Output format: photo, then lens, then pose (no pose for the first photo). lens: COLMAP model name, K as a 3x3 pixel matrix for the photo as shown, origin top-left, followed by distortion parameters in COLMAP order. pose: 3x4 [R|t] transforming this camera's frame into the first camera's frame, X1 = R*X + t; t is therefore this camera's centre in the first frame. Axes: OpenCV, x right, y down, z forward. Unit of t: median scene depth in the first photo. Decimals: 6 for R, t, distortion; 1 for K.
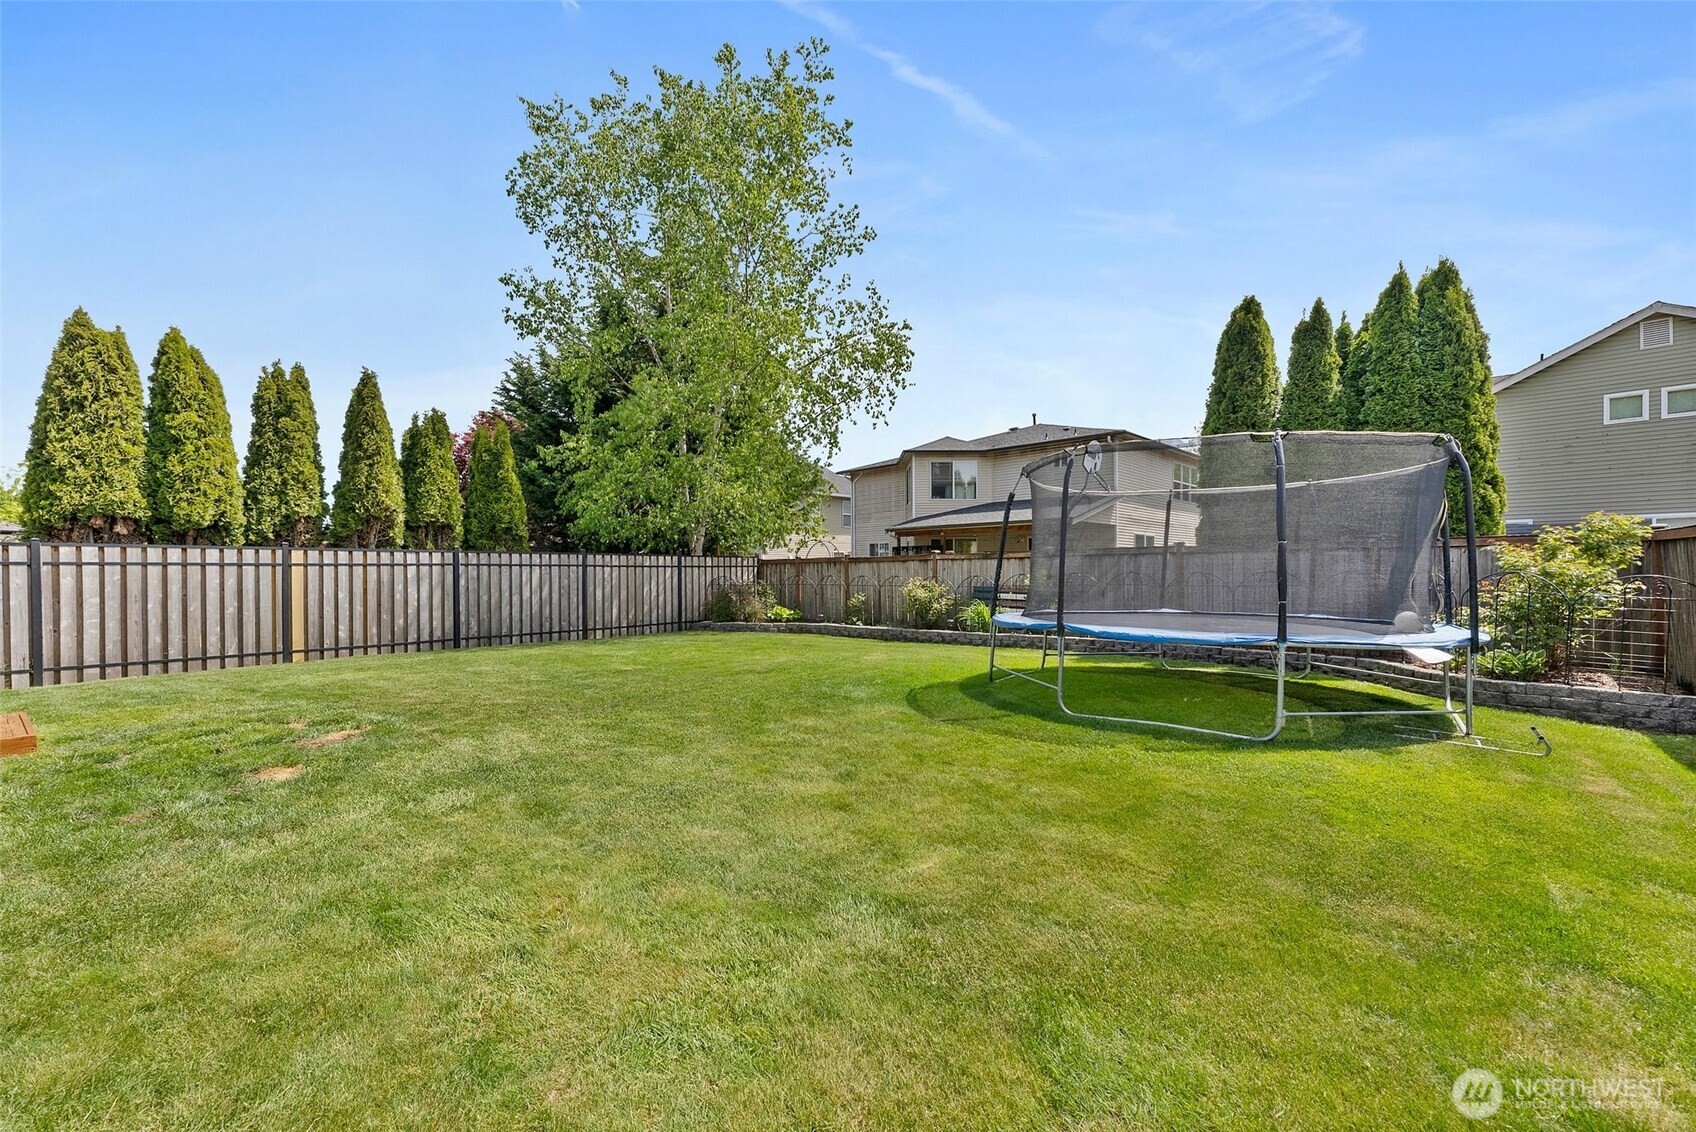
lens RADIAL K [[689.7, 0, 833.9], [0, 689.7, 582.4], [0, 0, 1]] dist [-0.000392, 0.000215]
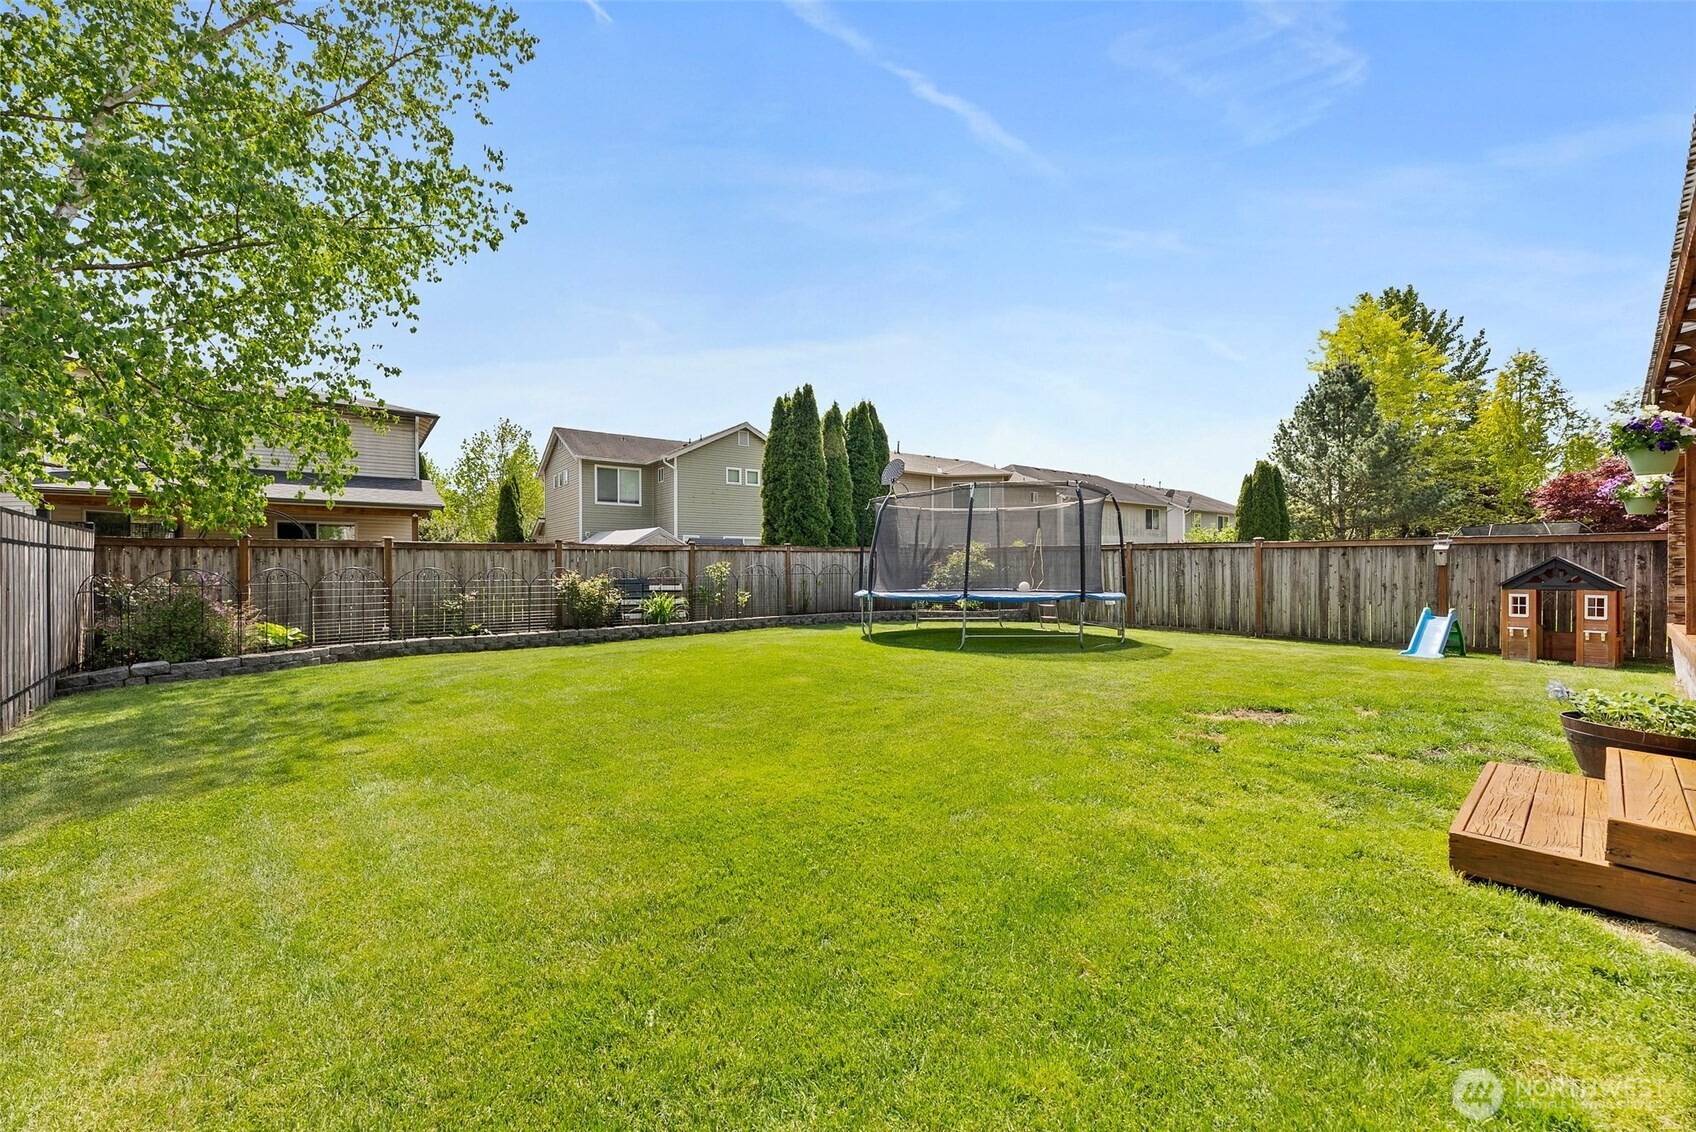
lens RADIAL K [[681.7, 0, 855.7], [0, 681.7, 562.8], [0, 0, 1]] dist [-0.001376, -0.000047]
pose [[0.146251, 0.011115, 0.989185, -0.764728], [0.015553, 0.999787, -0.013534, 0.000865], [-0.989125, 0.017364, 0.146047, 0.587126]]
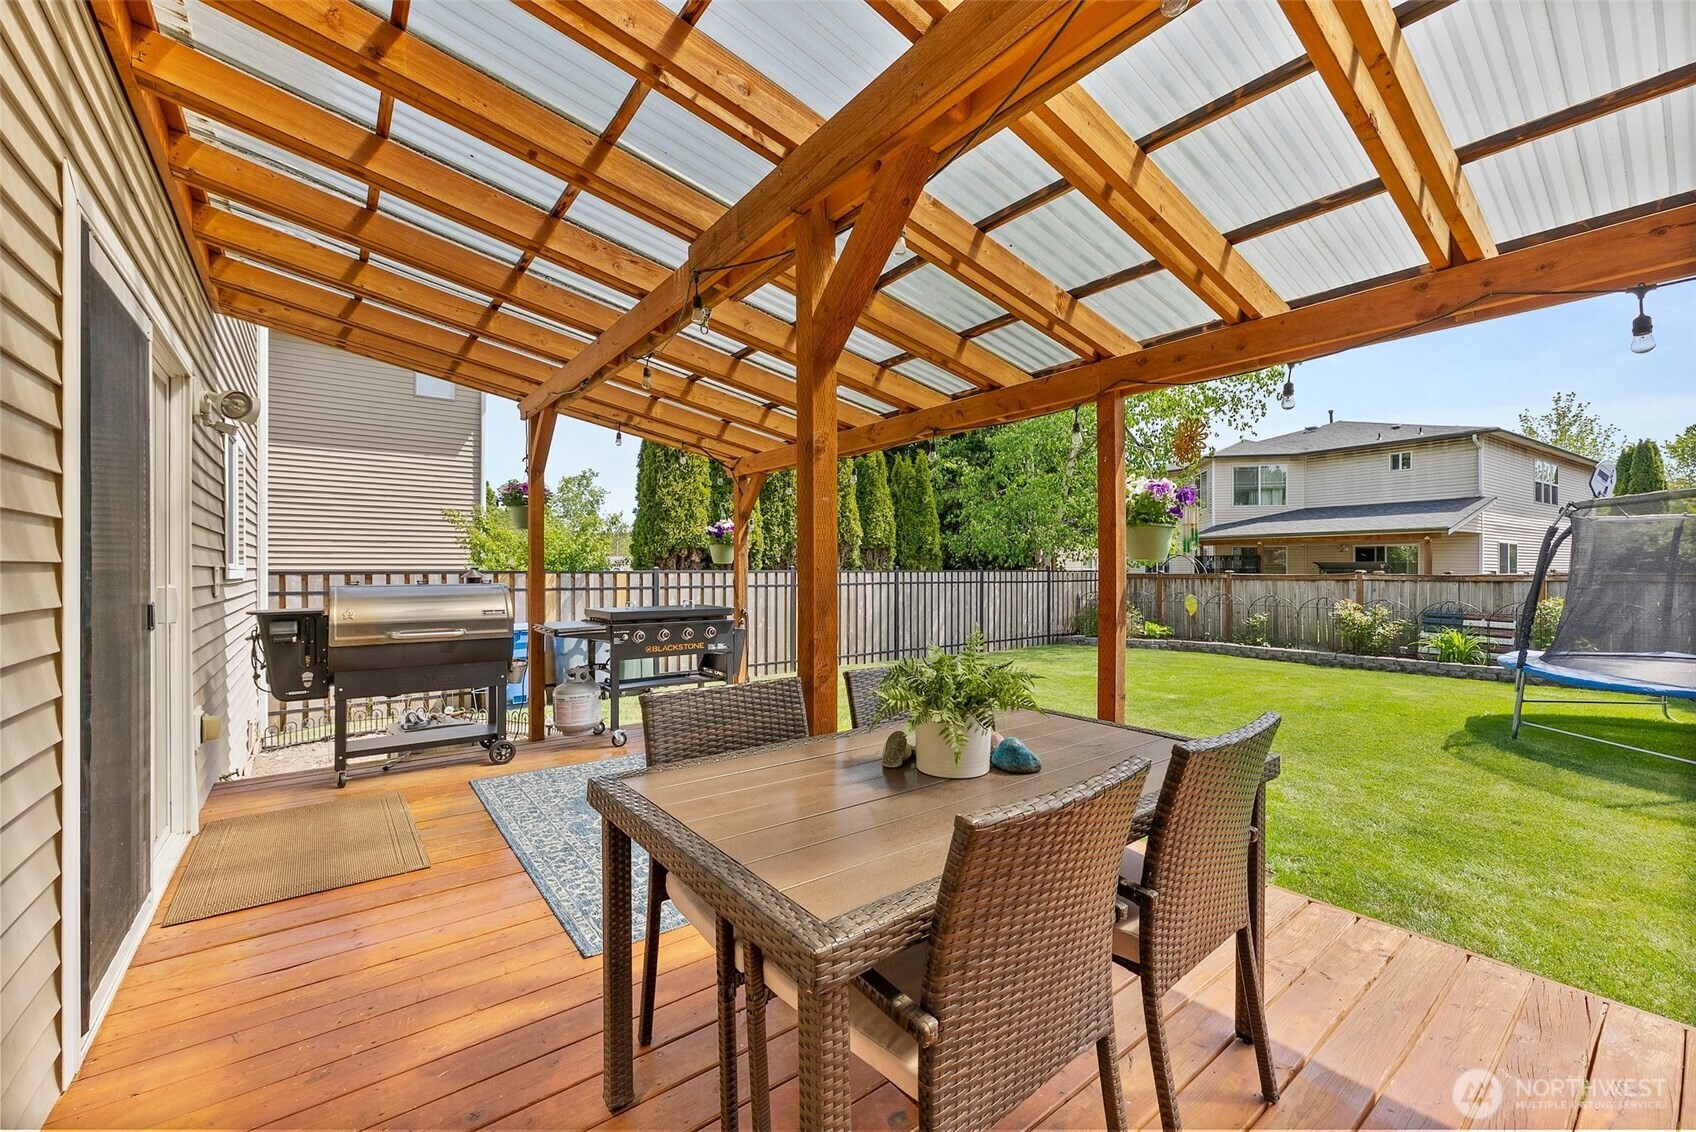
lens RADIAL K [[672.6, 0, 848.0], [0, 672.6, 566.0], [0, 0, 1]] dist [-0.002828, -0.000103]
pose [[0.975734, 0.006919, -0.218851, -0.396807], [-0.010504, 0.999829, -0.015222, -0.036647], [0.218708, 0.017151, 0.975640, -0.066627]]
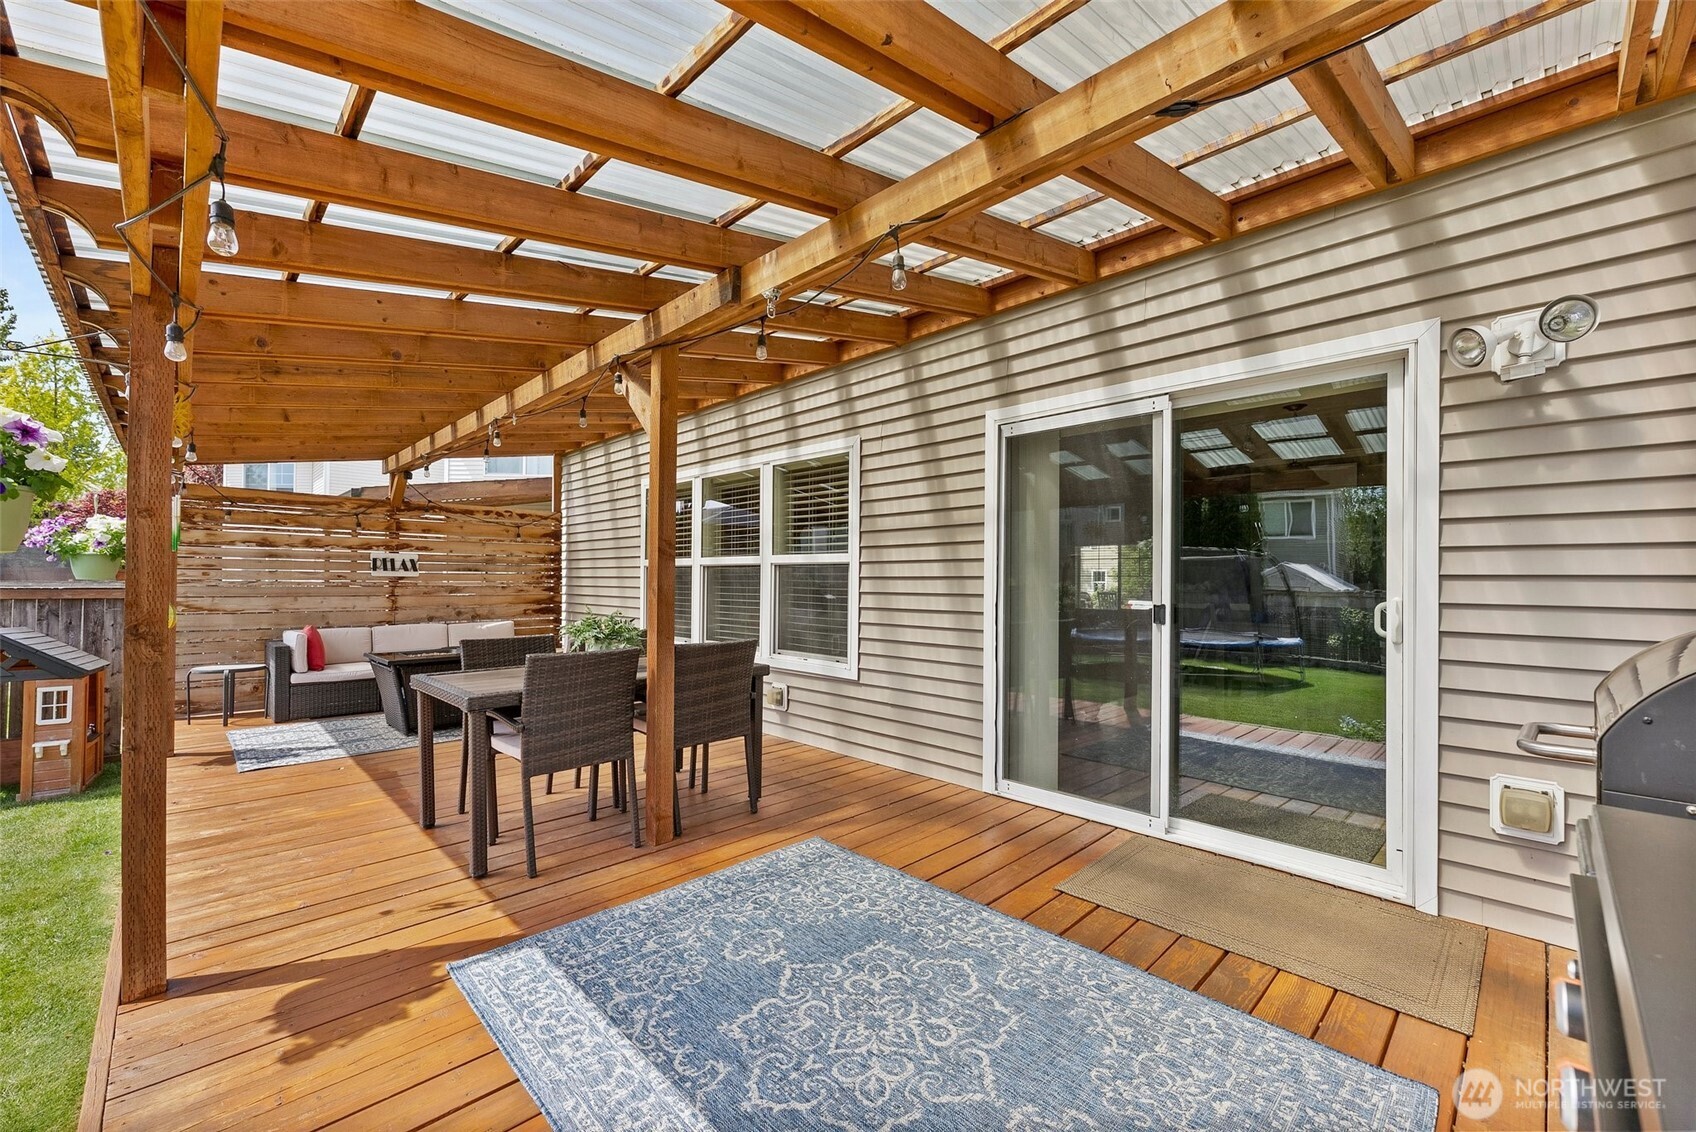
lens RADIAL K [[689.7, 0, 833.9], [0, 689.7, 582.4], [0, 0, 1]] dist [-0.000392, 0.000215]
pose [[-0.993551, -0.000517, 0.113381, -0.540178], [0.000697, 0.999943, 0.010663, -0.039649], [-0.113380, 0.010673, -0.993494, 0.341158]]
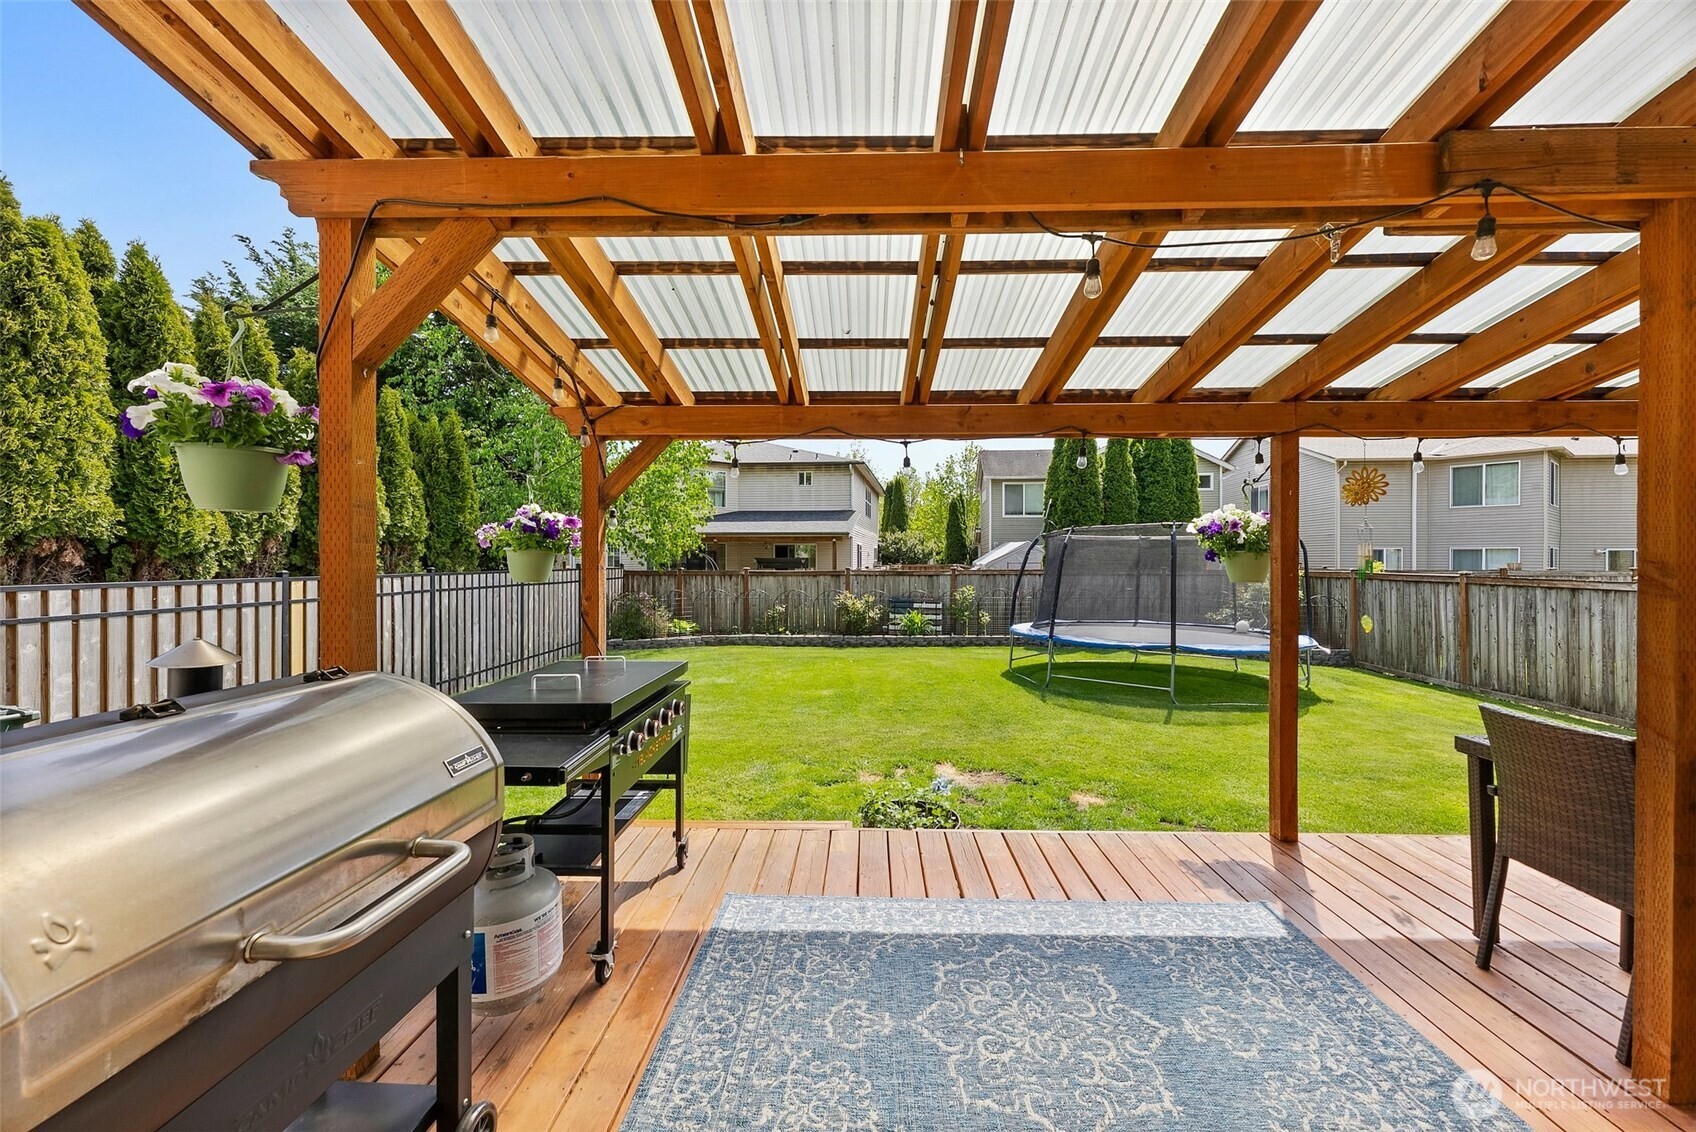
lens RADIAL K [[681.7, 0, 855.7], [0, 681.7, 562.8], [0, 0, 1]] dist [-0.001376, -0.000047]
pose [[0.782746, 0.004602, 0.622325, -0.667746], [0.001943, 0.999950, -0.009838, -0.050311], [-0.622339, 0.008910, 0.782697, 0.089752]]
